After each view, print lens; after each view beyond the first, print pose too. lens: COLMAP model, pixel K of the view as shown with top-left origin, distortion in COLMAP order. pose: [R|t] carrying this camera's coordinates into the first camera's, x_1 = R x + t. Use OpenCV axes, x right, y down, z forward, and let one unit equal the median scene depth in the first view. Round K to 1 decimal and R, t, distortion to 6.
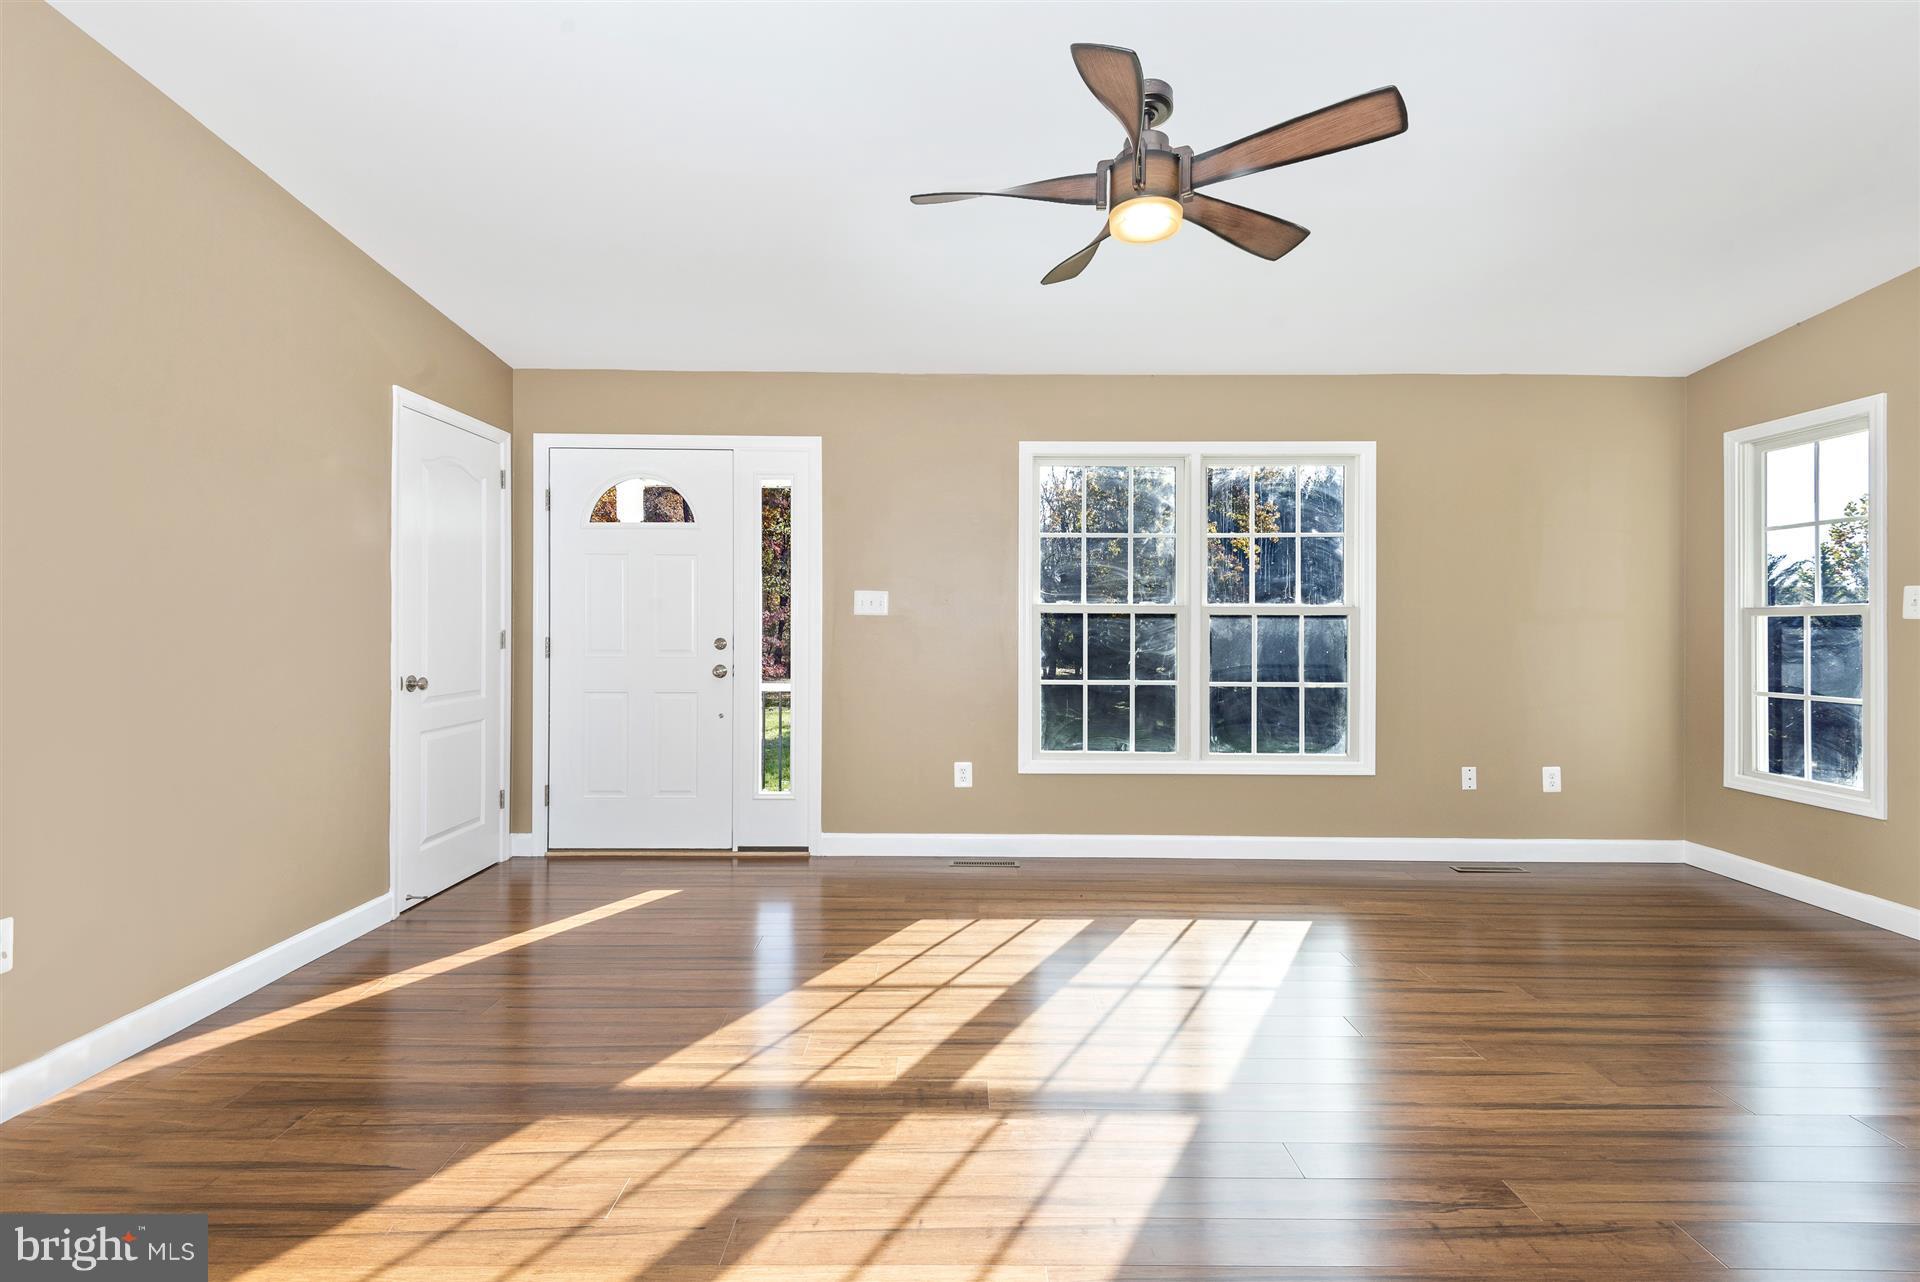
lens RADIAL K [[868.4, 0, 955.4], [0, 868.4, 634.6], [0, 0, 1]] dist [0.016329, -0.014227]
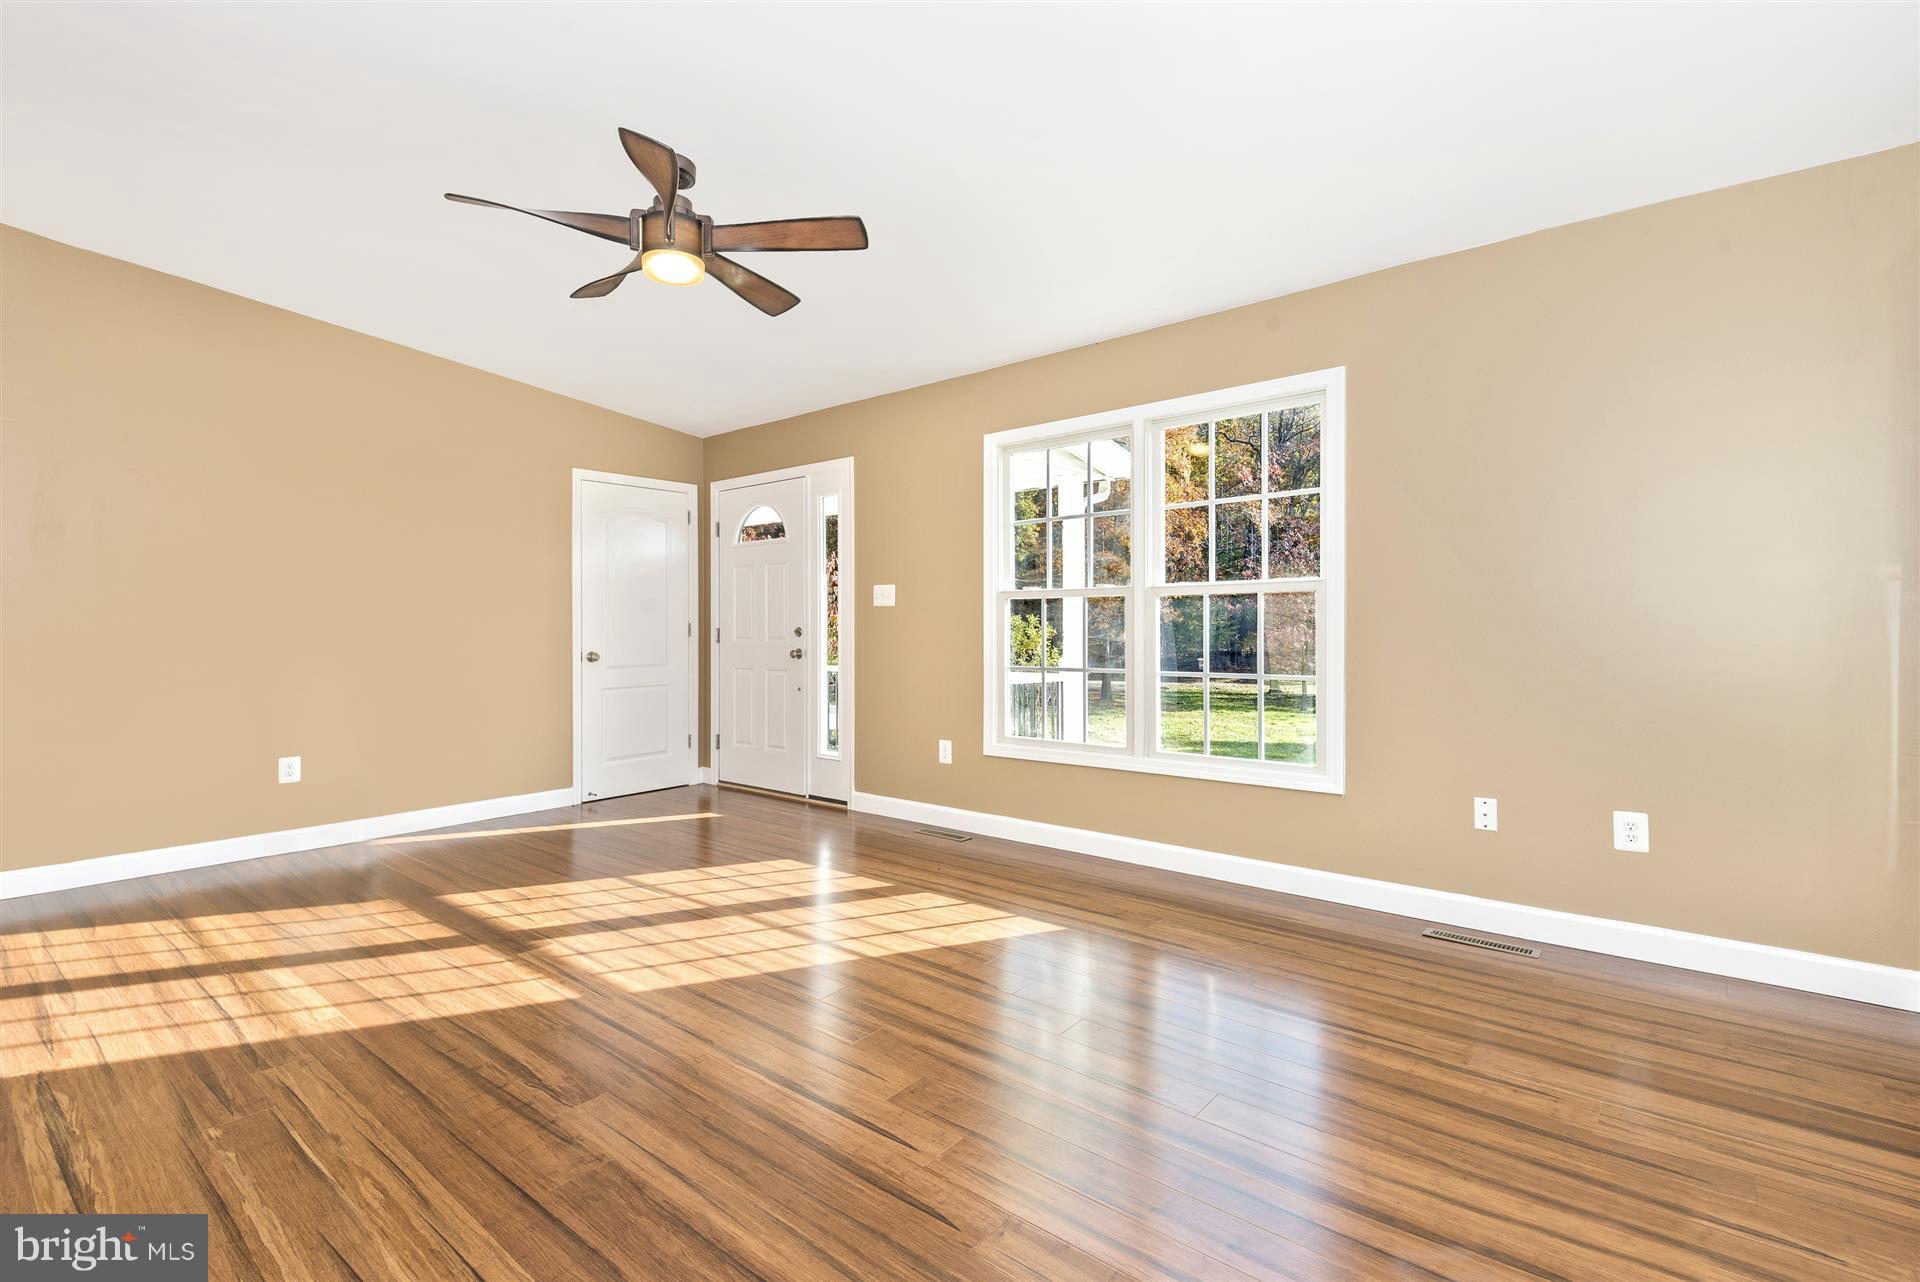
lens RADIAL K [[851.8, 0, 943.4], [0, 851.8, 635.4], [0, 0, 1]] dist [0.001446, 0.000330]
pose [[0.774445, -0.003444, -0.632631, 0.807701], [0.004381, 0.999990, -0.000080, 0.019850], [0.632626, -0.002710, 0.774453, 0.212418]]
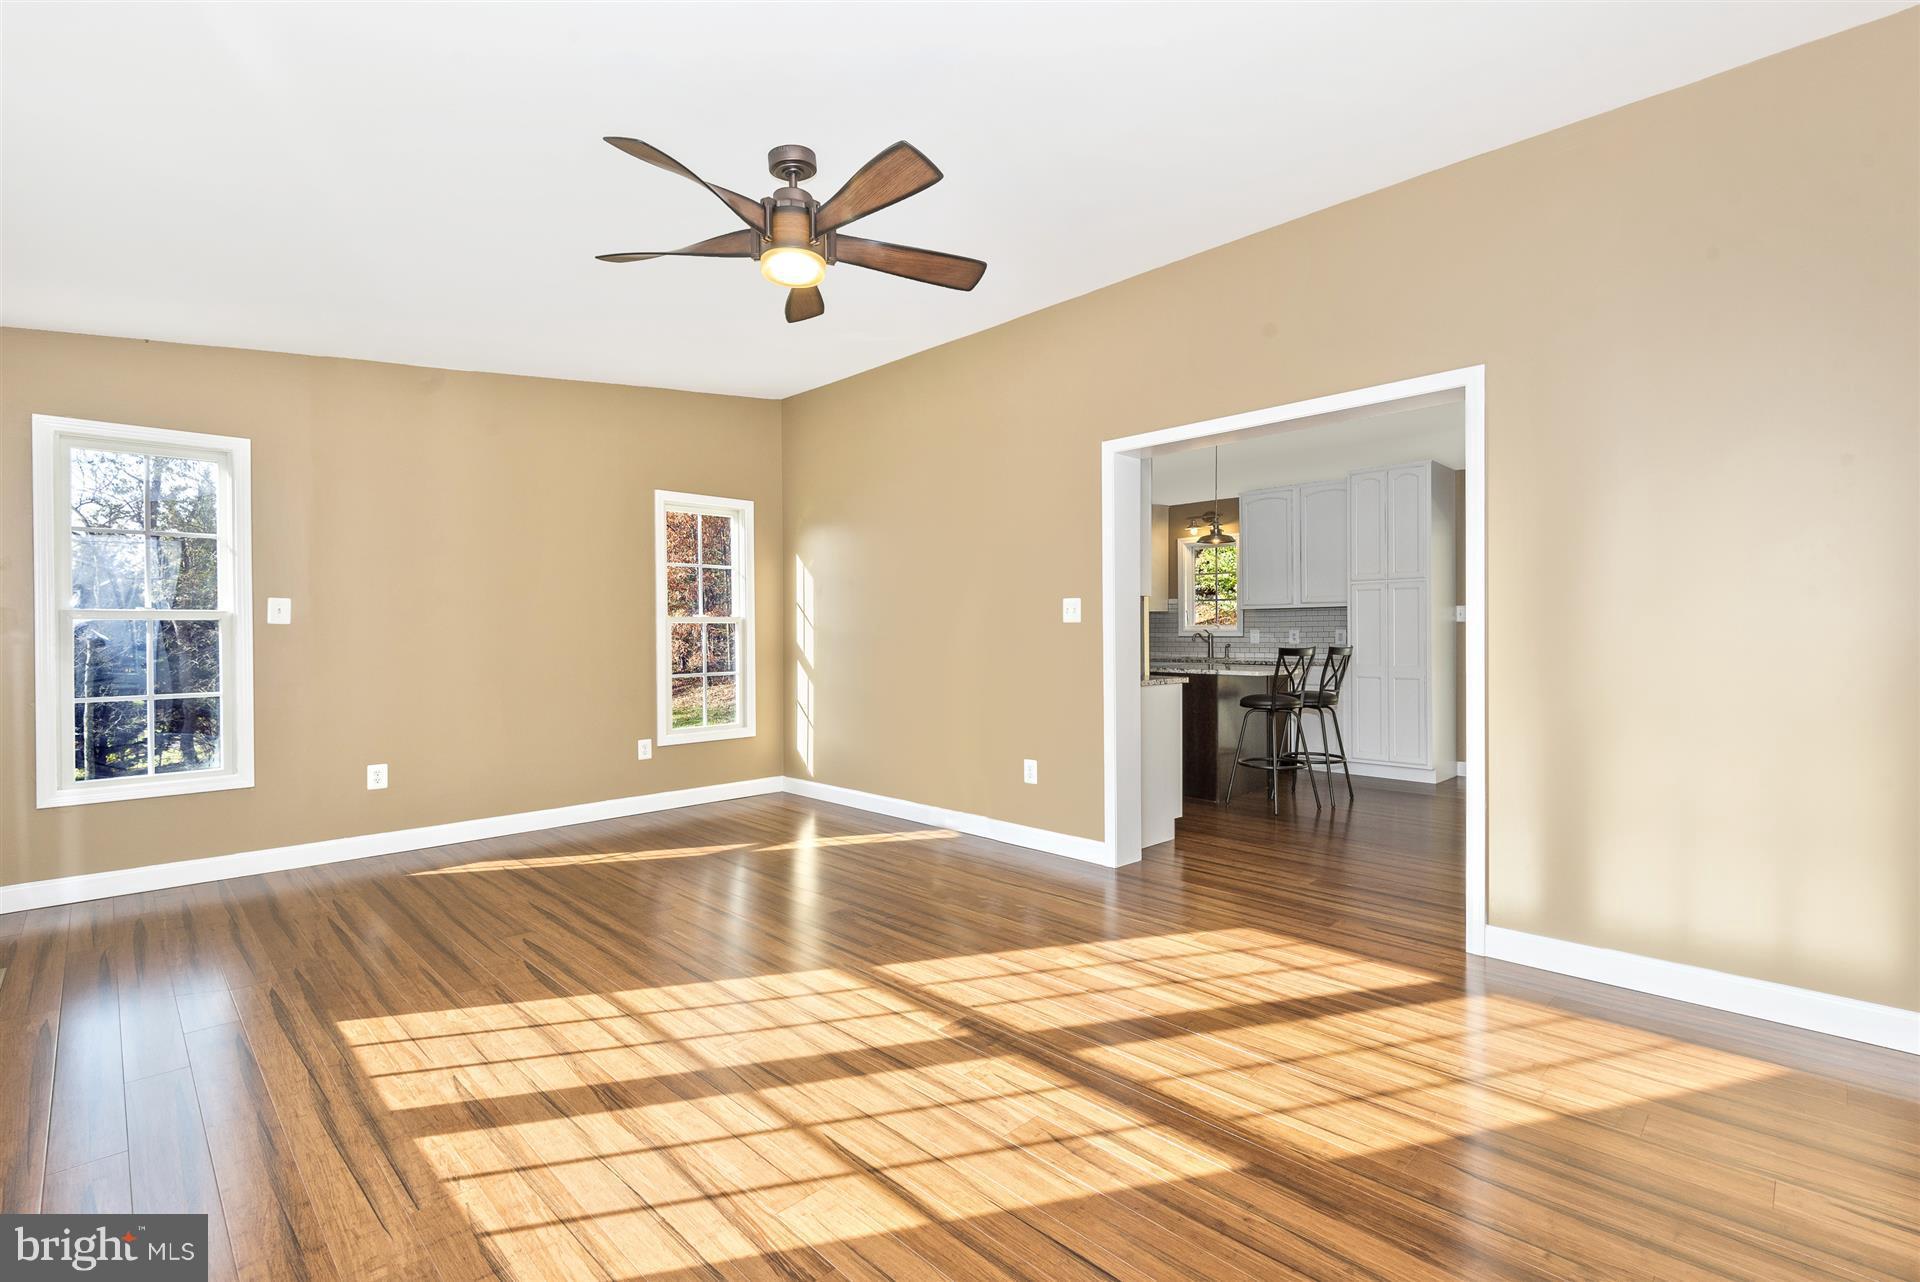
lens RADIAL K [[868.4, 0, 955.4], [0, 868.4, 634.6], [0, 0, 1]] dist [0.016329, -0.014227]
pose [[-0.714213, -0.007544, 0.699887, -0.468643], [0.004882, 0.999864, 0.015759, -0.015465], [-0.699911, 0.014672, -0.714079, 1.074722]]
